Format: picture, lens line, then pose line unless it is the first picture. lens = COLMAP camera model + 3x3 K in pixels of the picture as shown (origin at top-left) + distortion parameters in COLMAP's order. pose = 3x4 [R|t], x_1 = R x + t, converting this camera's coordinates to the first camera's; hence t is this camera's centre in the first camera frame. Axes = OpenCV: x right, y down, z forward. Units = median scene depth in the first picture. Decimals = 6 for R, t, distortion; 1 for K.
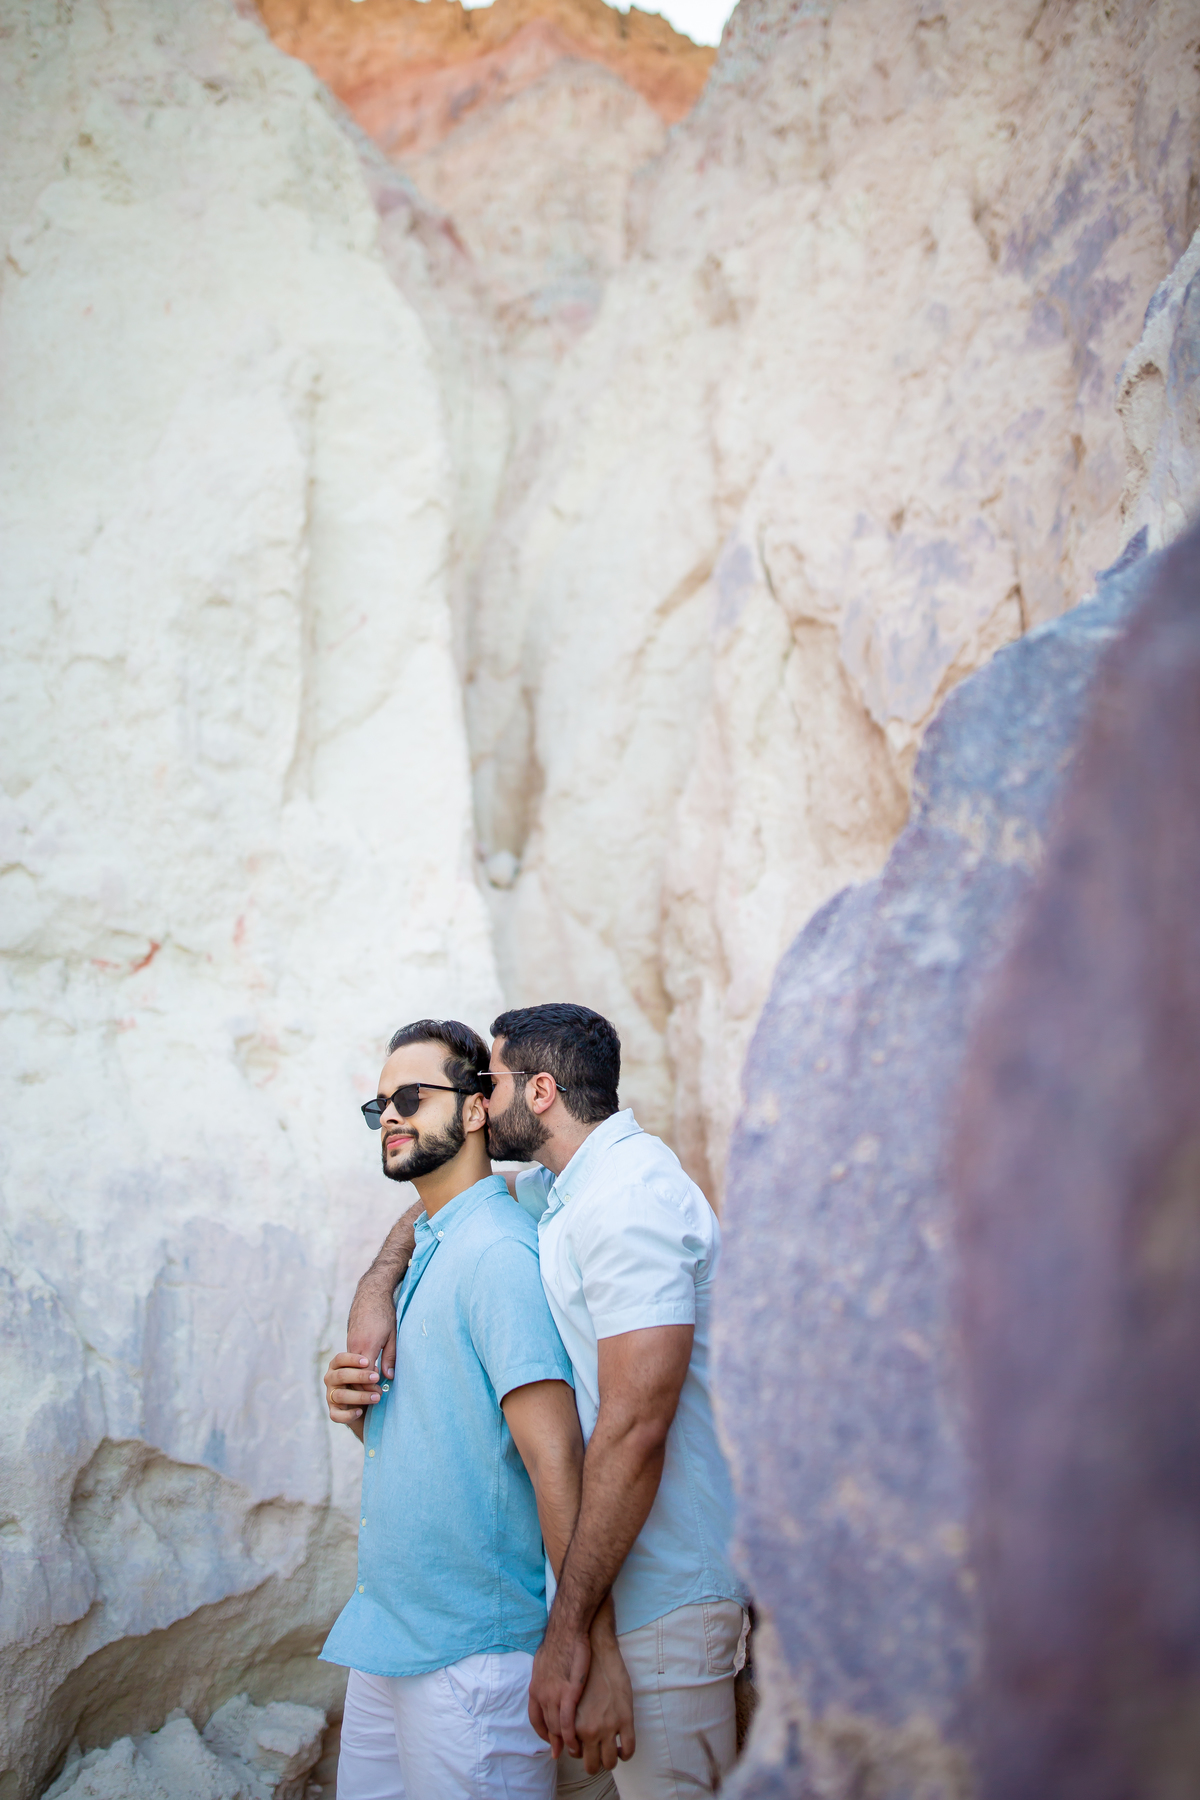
lens RADIAL K [[1714.8, 0, 600.0], [0, 1714.8, 900.0], [0, 0, 1]] dist [0.004270, -0.029887]
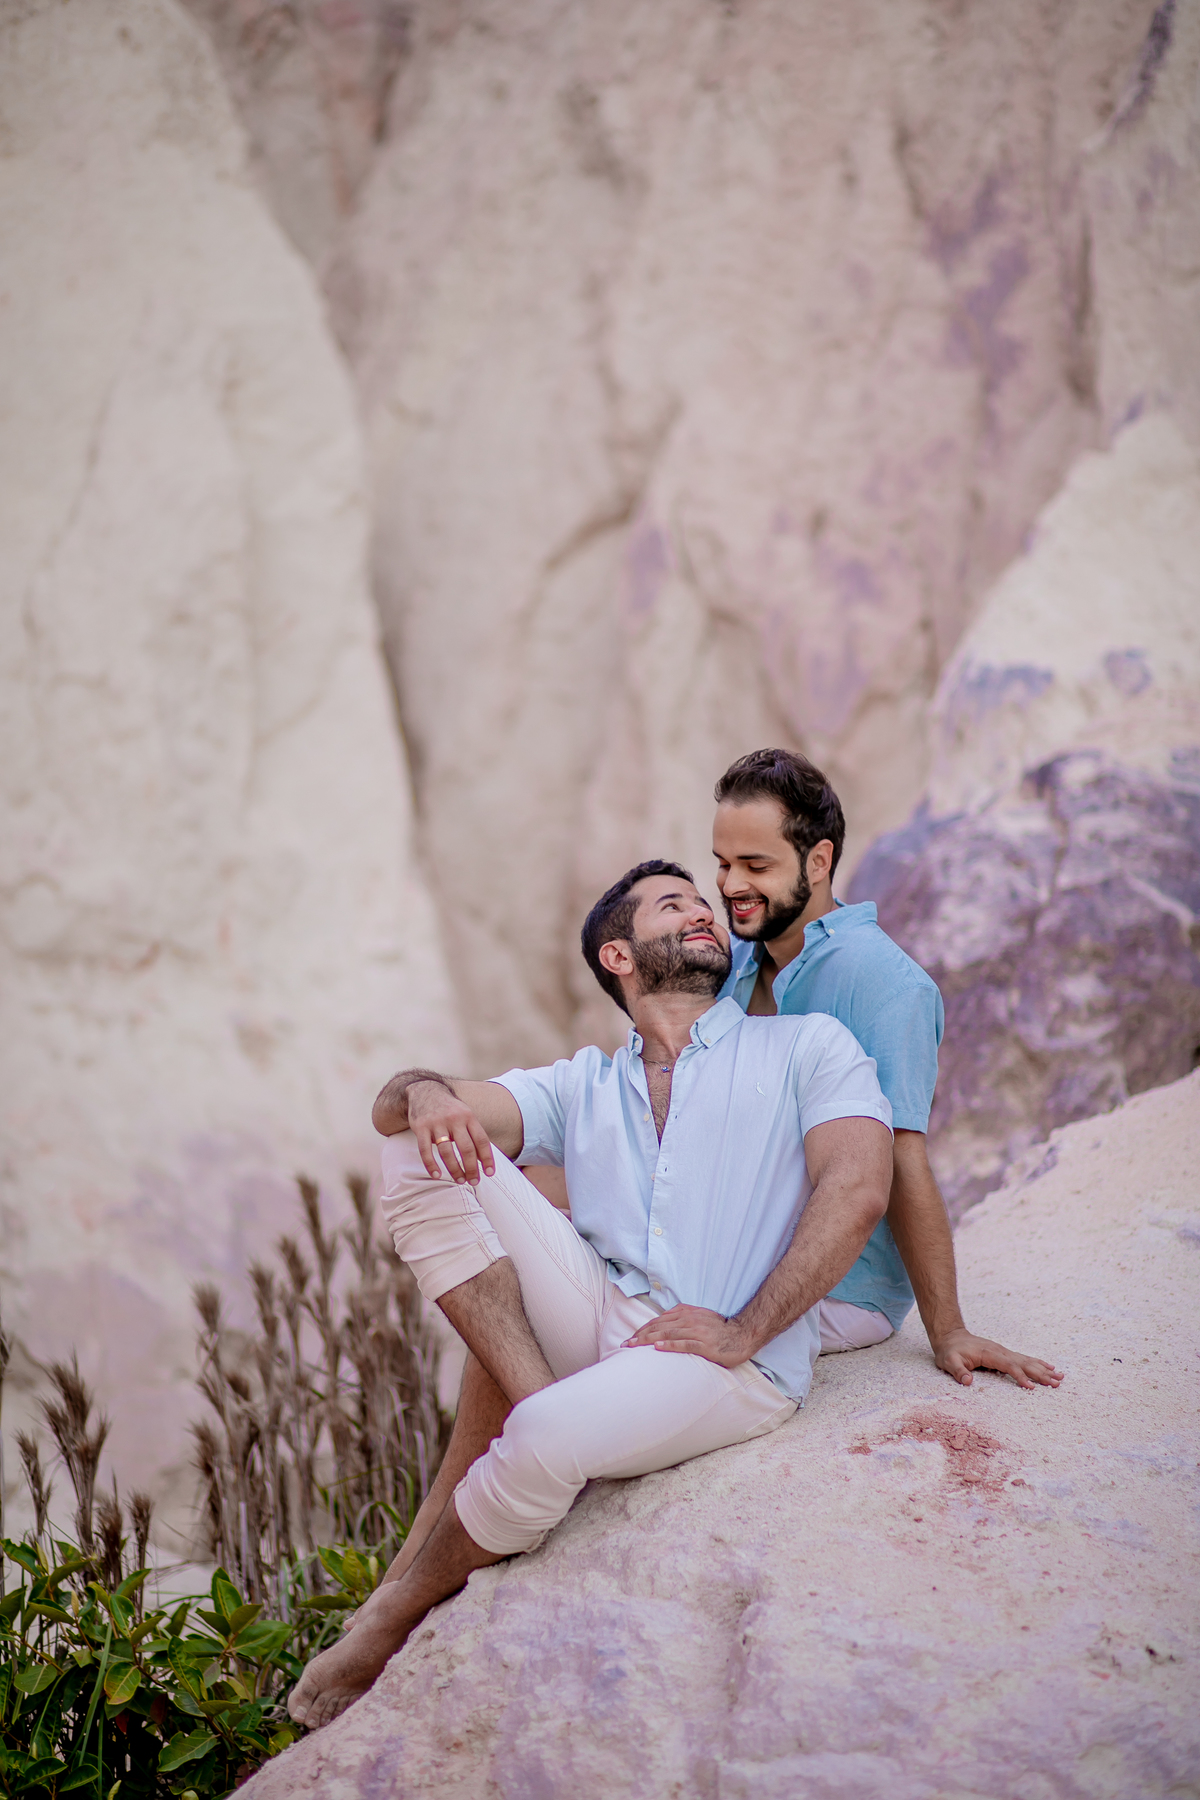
lens RADIAL K [[4145.7, 0, 600.0], [0, 4145.7, 900.0], [0, 0, 1]] dist [-0.030819, -1.110013]
pose [[0.991337, -0.000560, 0.131342, -0.302844], [-0.002384, 0.999749, 0.022257, -0.059353], [-0.131321, -0.022377, 0.991087, -1.553514]]
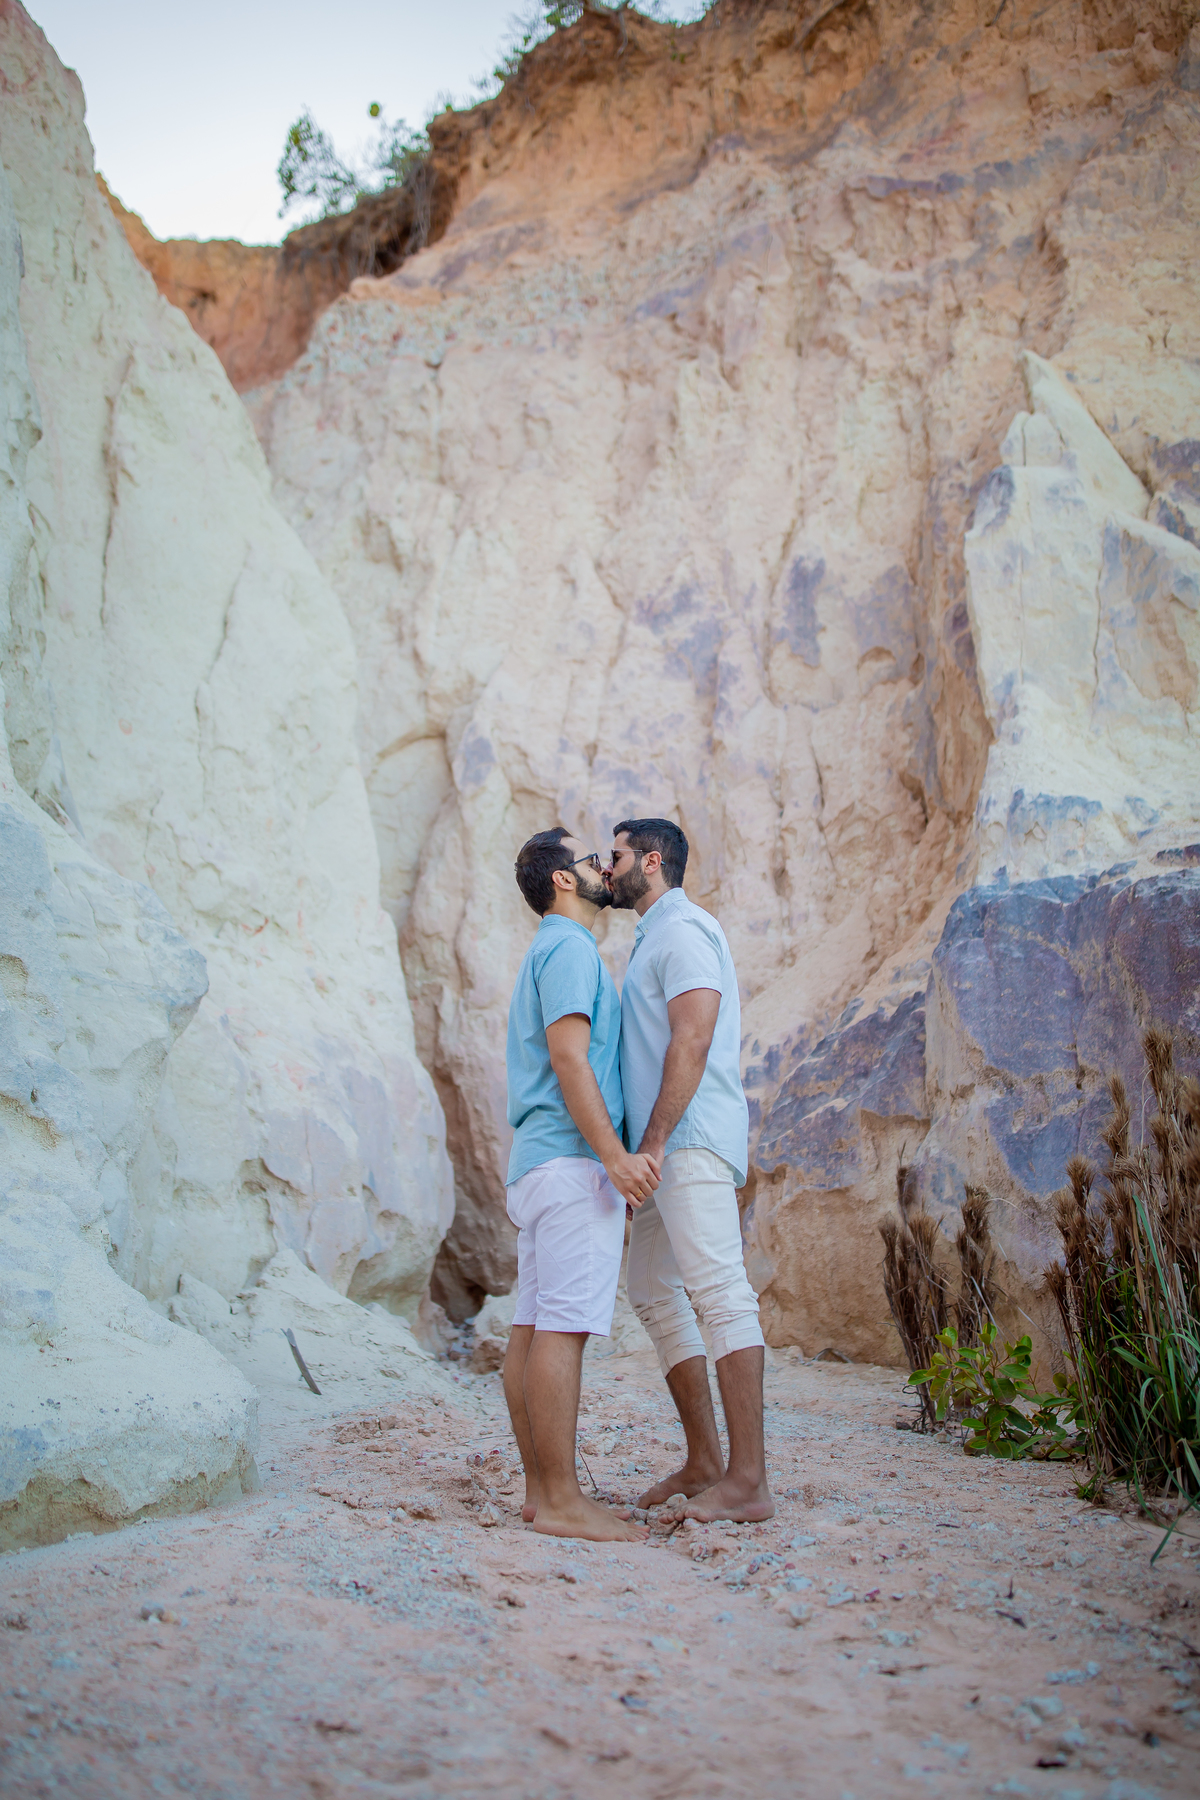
lens RADIAL K [[1714.8, 0, 600.0], [0, 1714.8, 900.0], [0, 0, 1]] dist [0.004270, -0.029887]
pose [[0.841419, 0.152224, 0.518499, -0.822310], [-0.123556, 0.988281, -0.089638, 0.111781], [-0.526068, 0.011359, 0.850367, -0.624861]]
